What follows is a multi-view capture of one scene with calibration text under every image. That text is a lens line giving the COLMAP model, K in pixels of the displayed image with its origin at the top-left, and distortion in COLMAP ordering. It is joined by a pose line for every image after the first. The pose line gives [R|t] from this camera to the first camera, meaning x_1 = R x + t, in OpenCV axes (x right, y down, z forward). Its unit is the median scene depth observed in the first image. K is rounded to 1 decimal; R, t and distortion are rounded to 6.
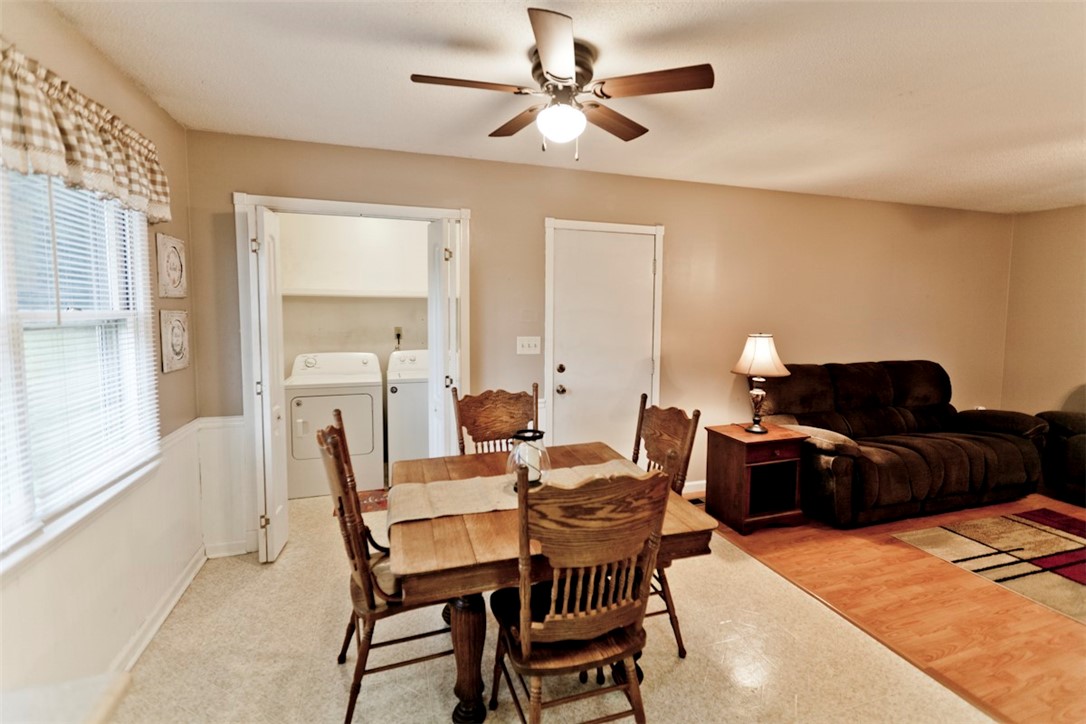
lens RADIAL K [[507.0, 0, 557.3], [0, 507.0, 344.7], [0, 0, 1]] dist [-0.000733, -0.000348]
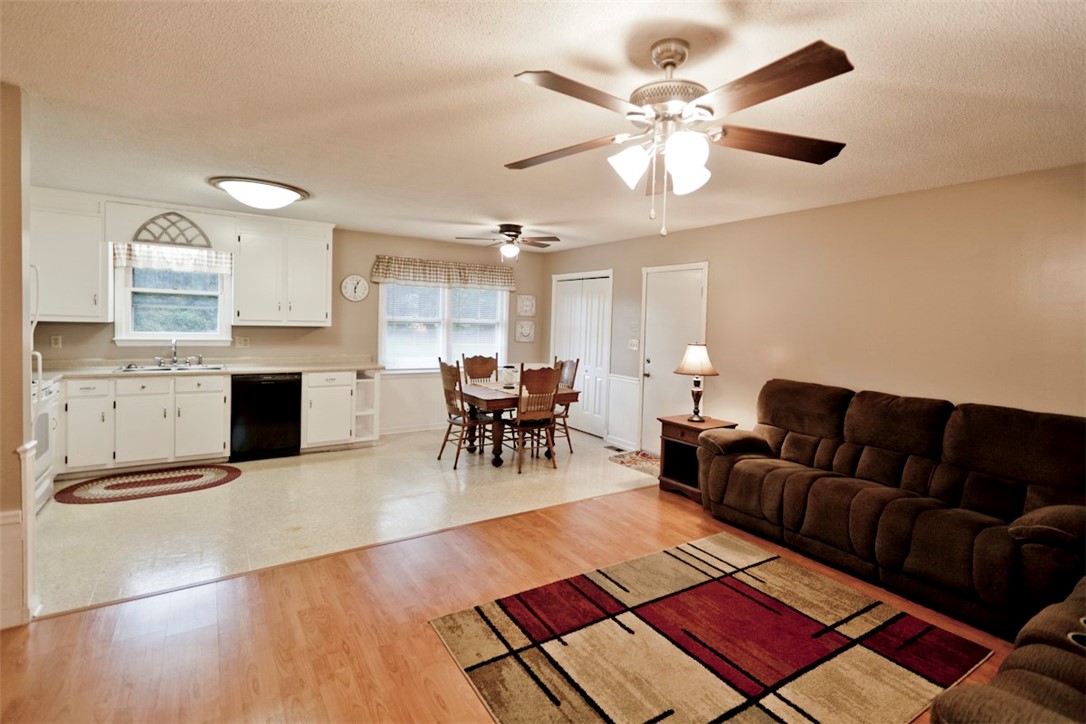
lens RADIAL K [[522.7, 0, 545.3], [0, 522.7, 337.0], [0, 0, 1]] dist [0.003438, 0.000723]
pose [[0.236782, 0.030150, -0.971095, 1.584847], [-0.096519, 0.995304, 0.007367, -0.008441], [0.966757, 0.091985, 0.238580, 0.318513]]
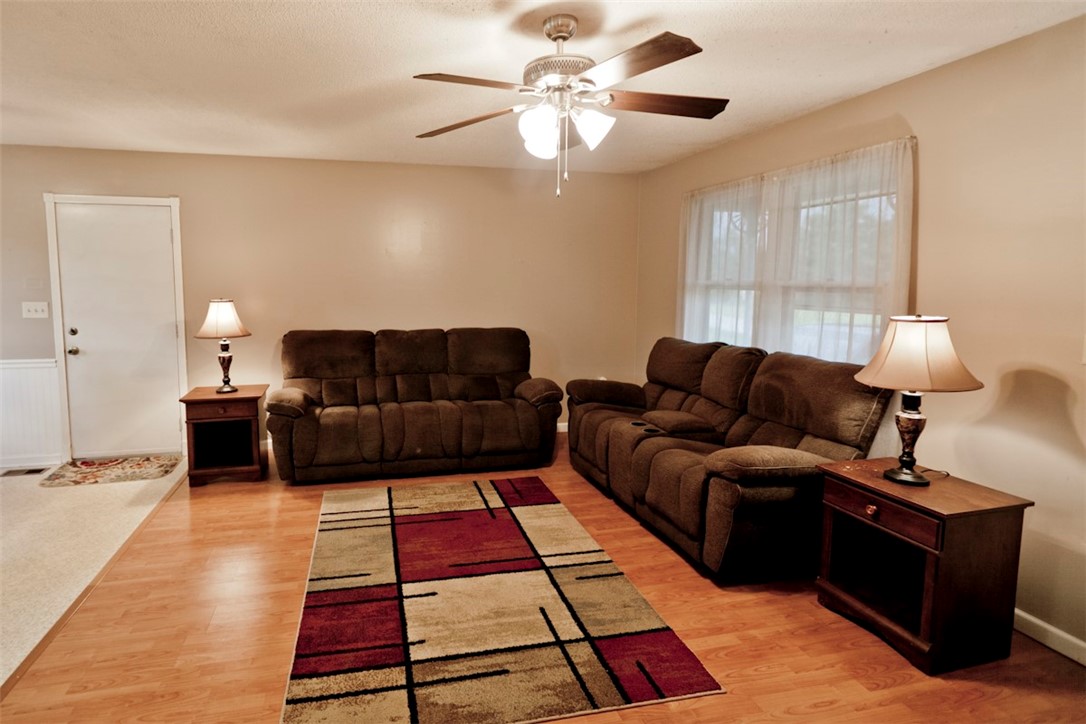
lens RADIAL K [[555.9, 0, 478.6], [0, 555.9, 323.3], [0, 0, 1]] dist [0.014659, 0.000482]
pose [[0.992880, 0.003121, -0.119078, 1.073944], [-0.002249, 0.999970, 0.007452, 0.019480], [0.119097, -0.007131, 0.992857, -0.094282]]
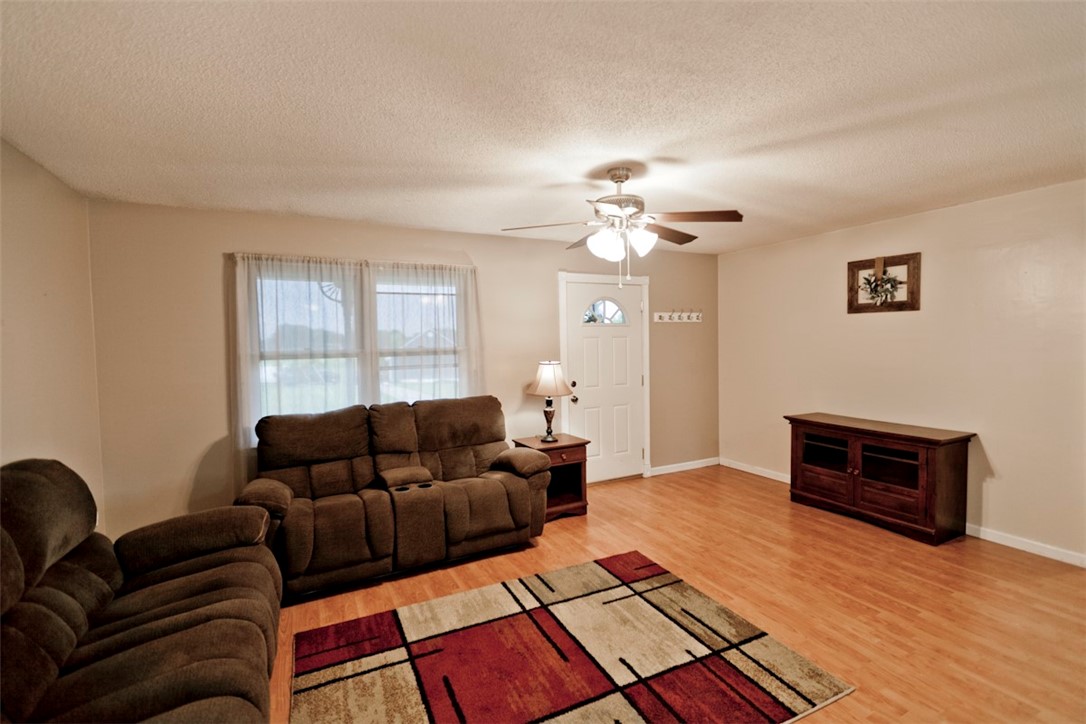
lens RADIAL K [[491.2, 0, 544.1], [0, 491.2, 342.4], [0, 0, 1]] dist [0.010087, 0.000057]
pose [[-0.140476, -0.007225, 0.990058, 0.284463], [0.083322, 0.996340, 0.019093, -0.058665], [-0.986572, 0.085176, -0.139360, 0.802371]]
